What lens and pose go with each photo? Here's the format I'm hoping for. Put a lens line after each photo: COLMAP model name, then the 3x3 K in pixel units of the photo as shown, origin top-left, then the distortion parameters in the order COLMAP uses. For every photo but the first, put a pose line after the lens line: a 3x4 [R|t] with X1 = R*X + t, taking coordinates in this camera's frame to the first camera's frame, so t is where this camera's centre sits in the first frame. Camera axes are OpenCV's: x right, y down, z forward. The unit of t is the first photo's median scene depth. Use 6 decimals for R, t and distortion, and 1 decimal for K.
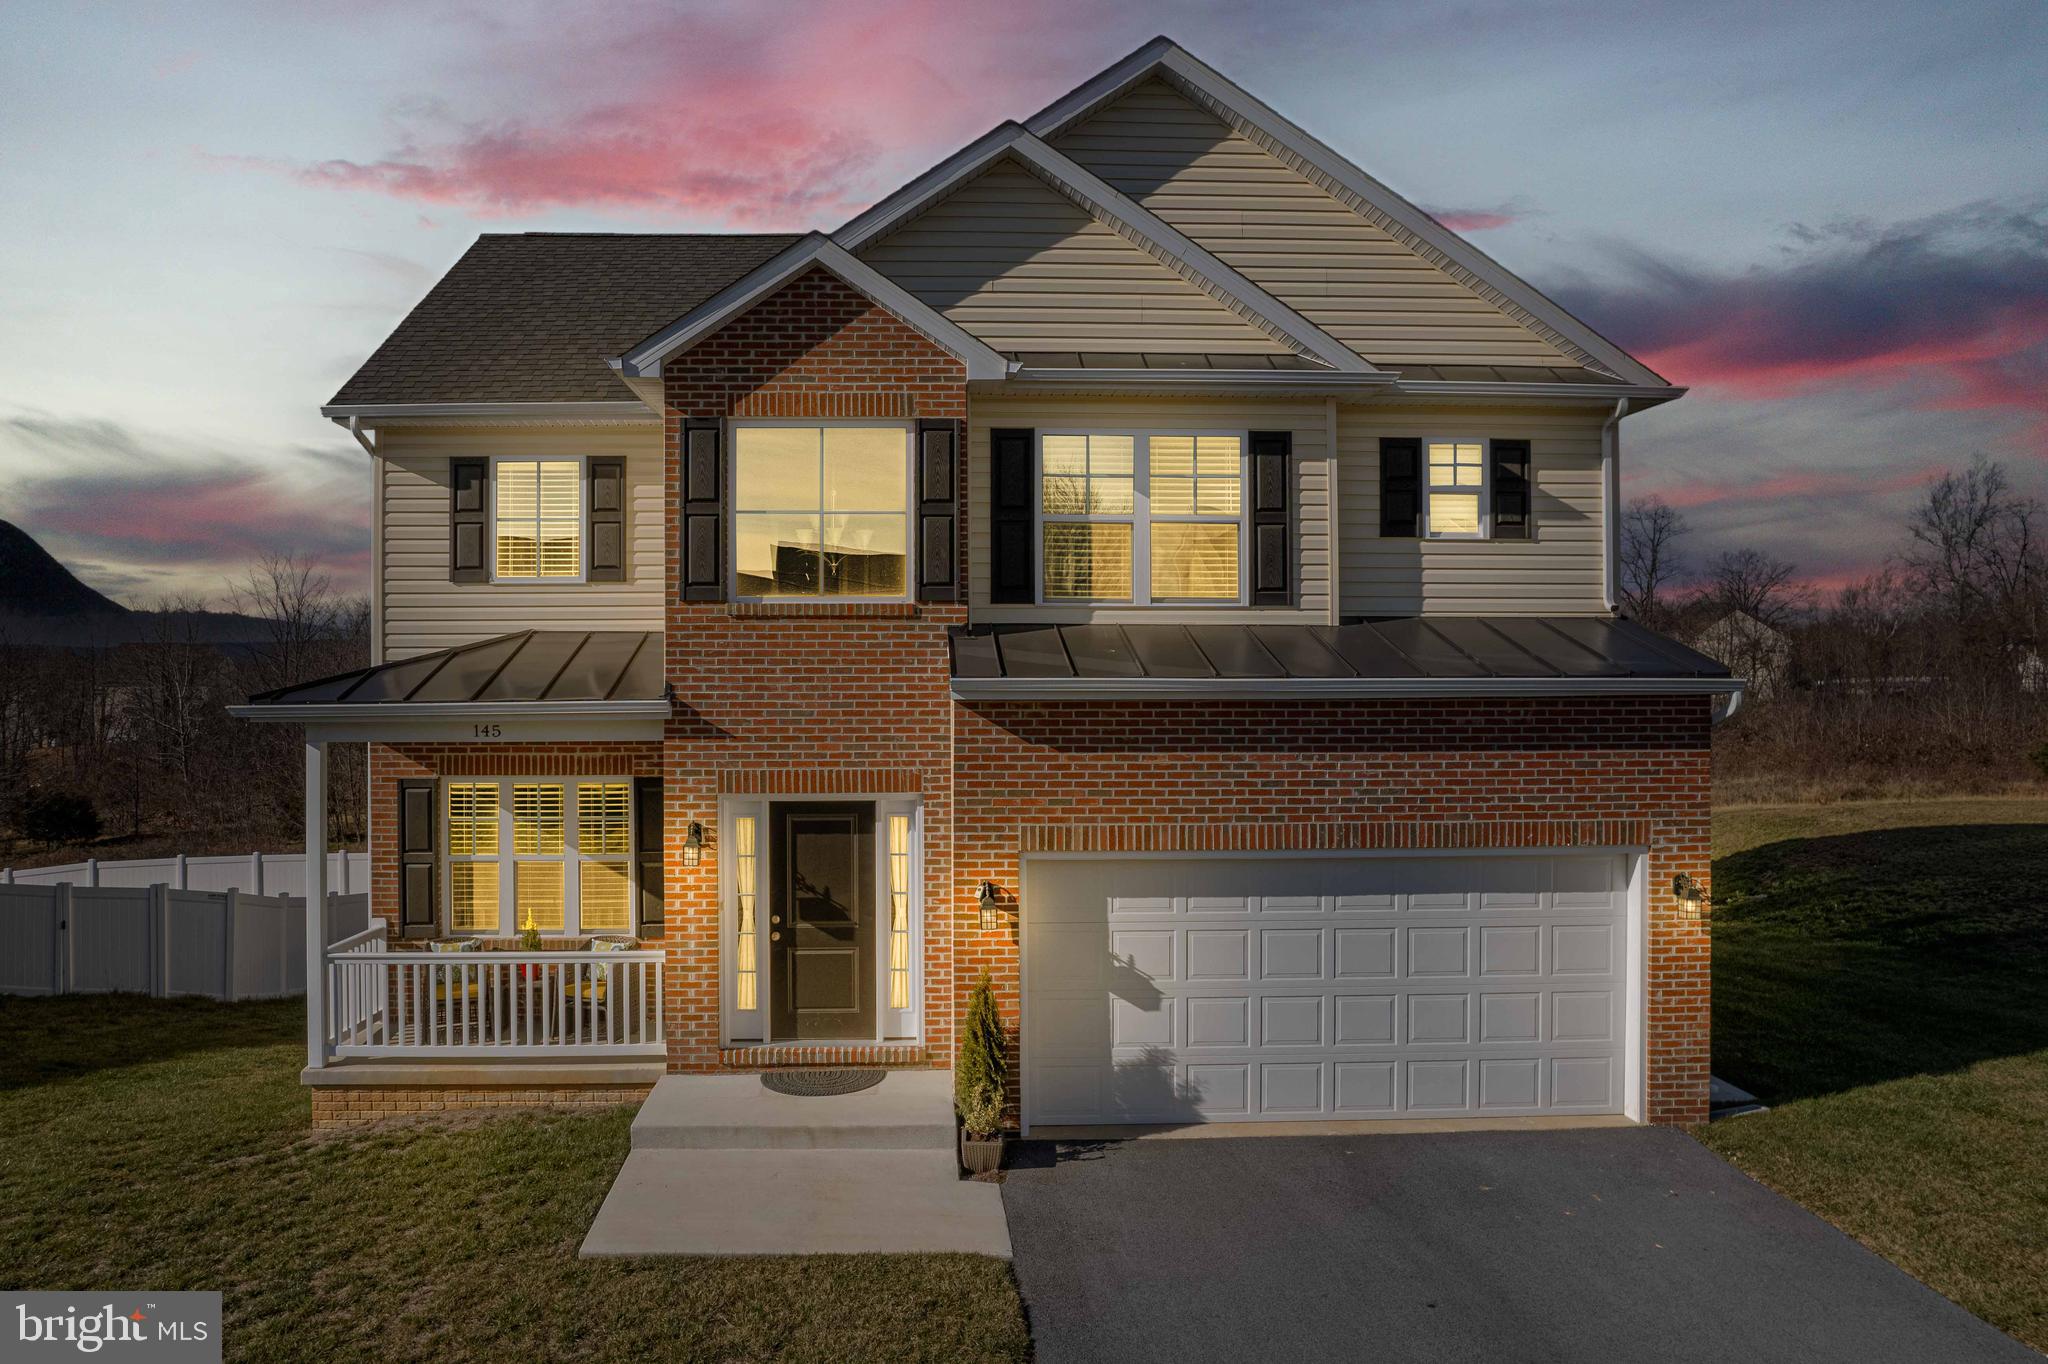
lens RADIAL K [[1404.1, 0, 968.5], [0, 1404.1, 687.4], [0, 0, 1]] dist [-0.056197, -0.002114]
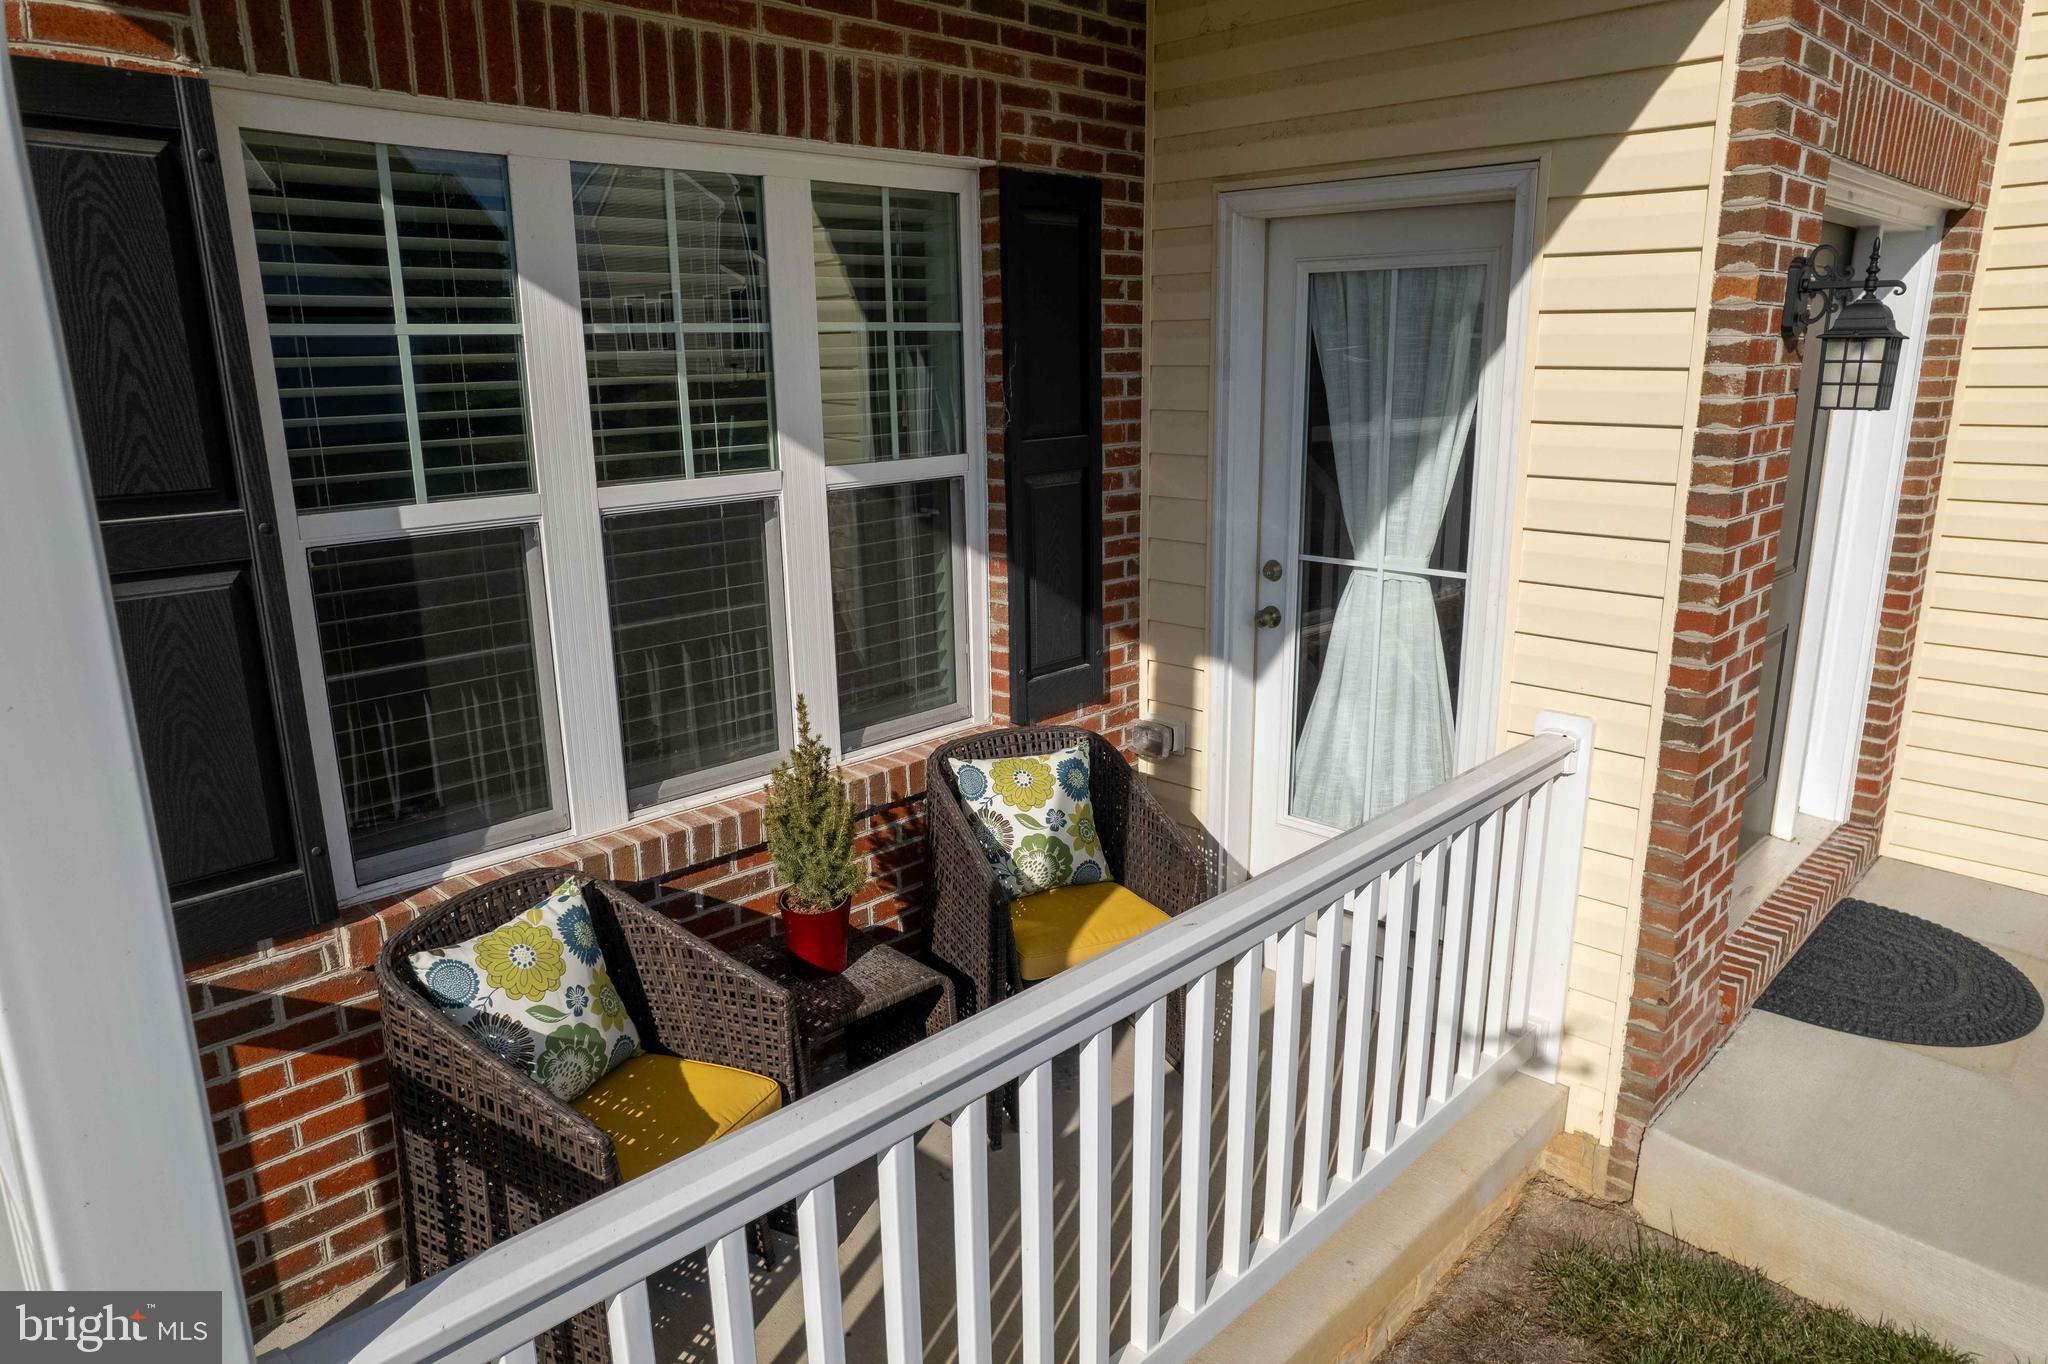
lens RADIAL K [[1333.5, 0, 1029.5], [0, 1333.5, 696.5], [0, 0, 1]] dist [-0.076331, 0.071571]
pose [[0.719327, -0.181398, 0.670569, -0.491489], [0.007756, 0.967341, 0.253359, 0.113204], [-0.694628, -0.177047, 0.697242, 0.908225]]
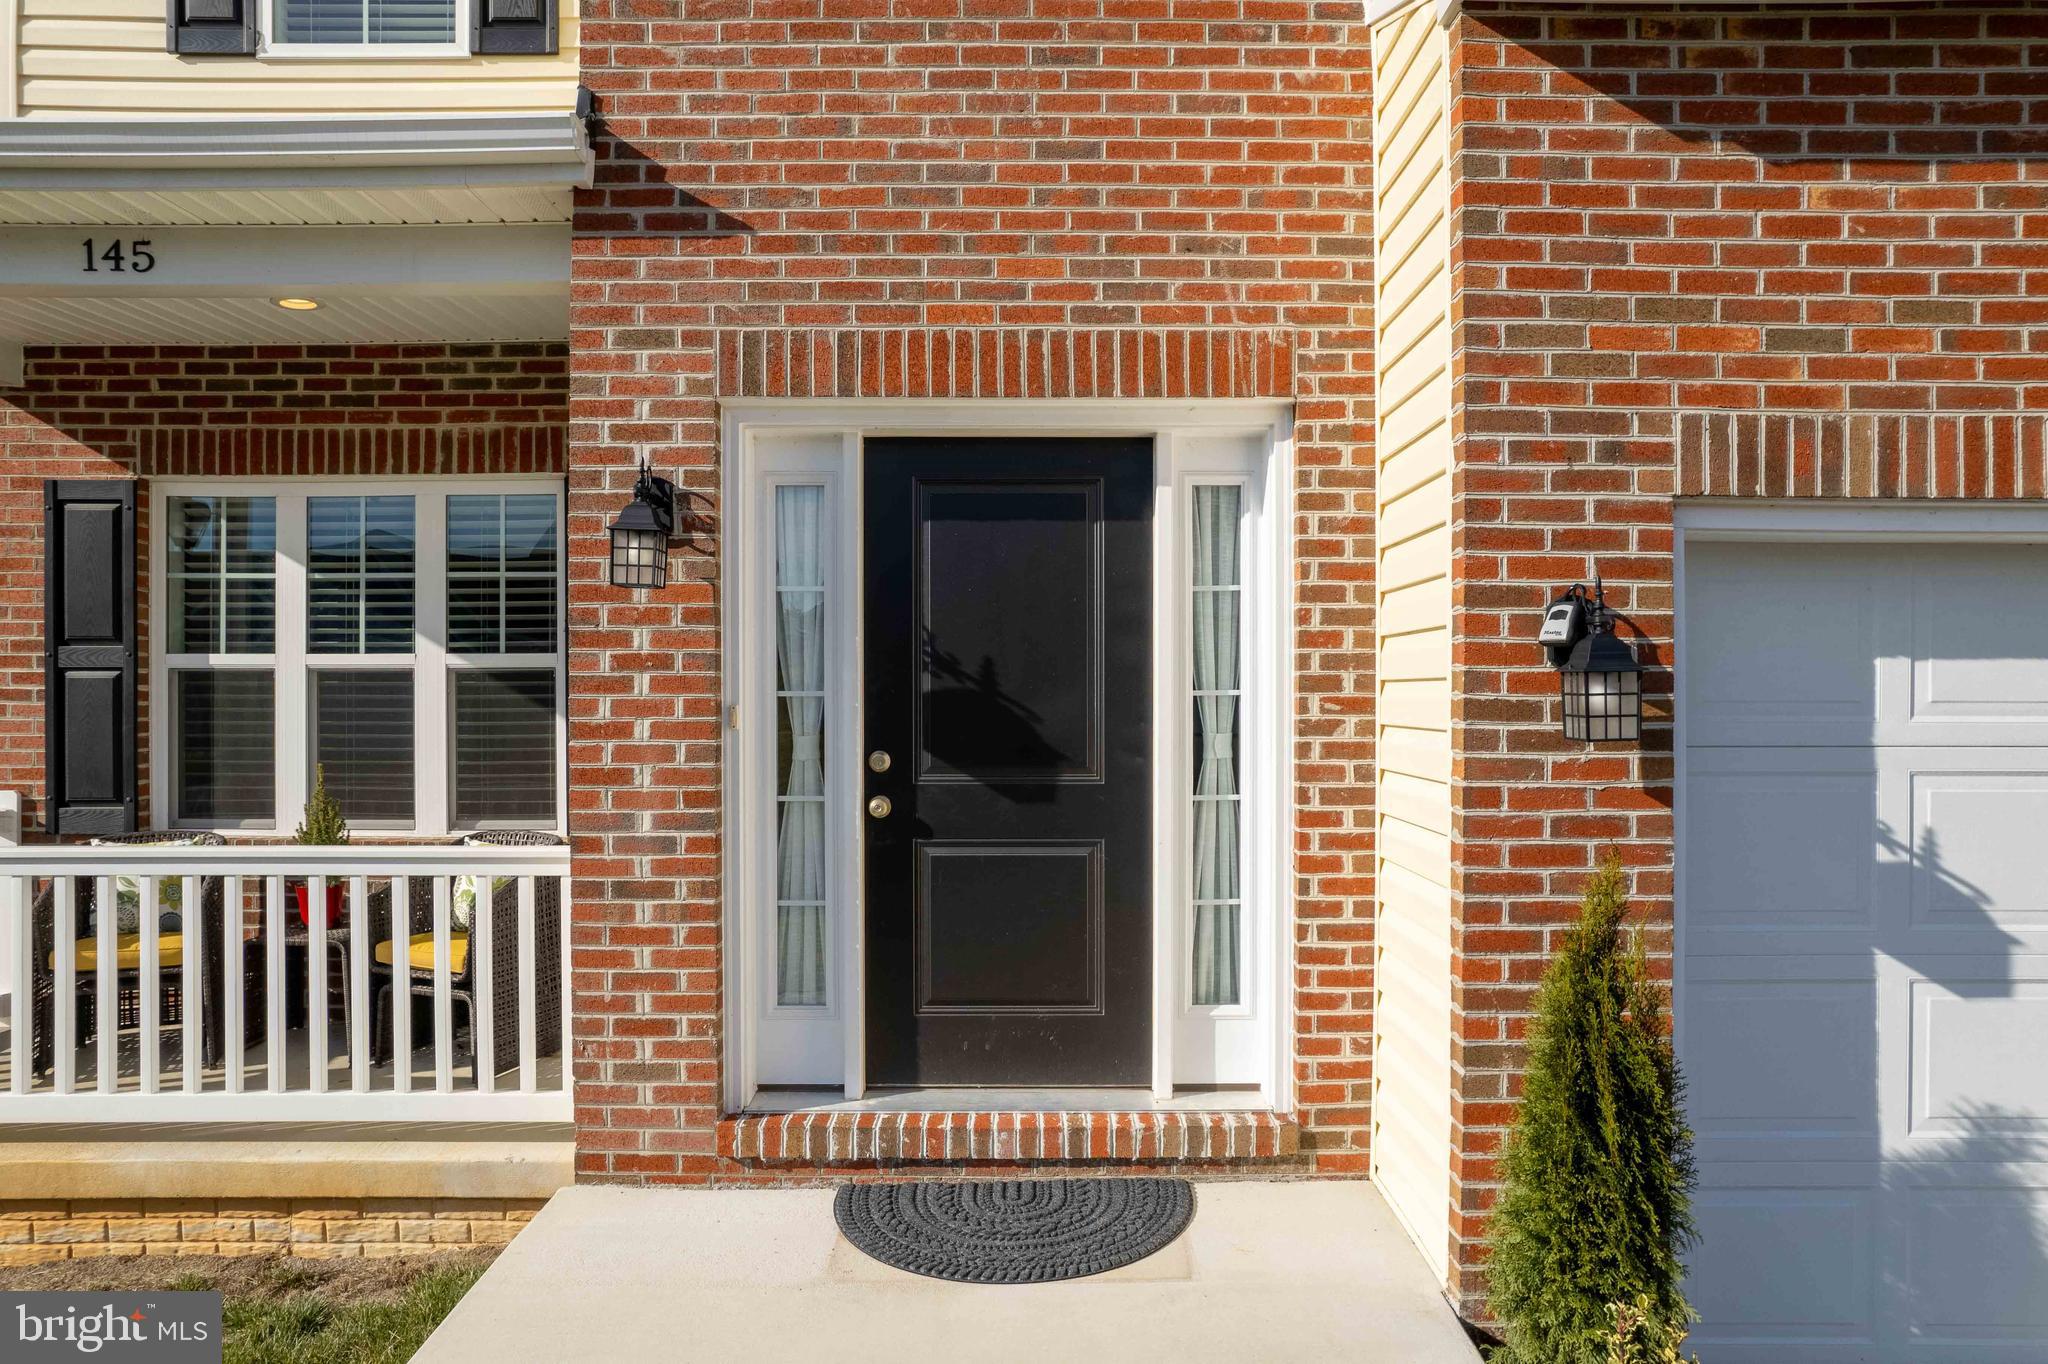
lens RADIAL K [[1333.5, 0, 1029.5], [0, 1333.5, 696.5], [0, 0, 1]] dist [-0.076331, 0.071571]
pose [[0.999575, 0.004094, -0.028864, -0.090155], [-0.003838, 0.999953, 0.008928, 0.148319], [0.028899, -0.008813, 0.999543, 0.665130]]
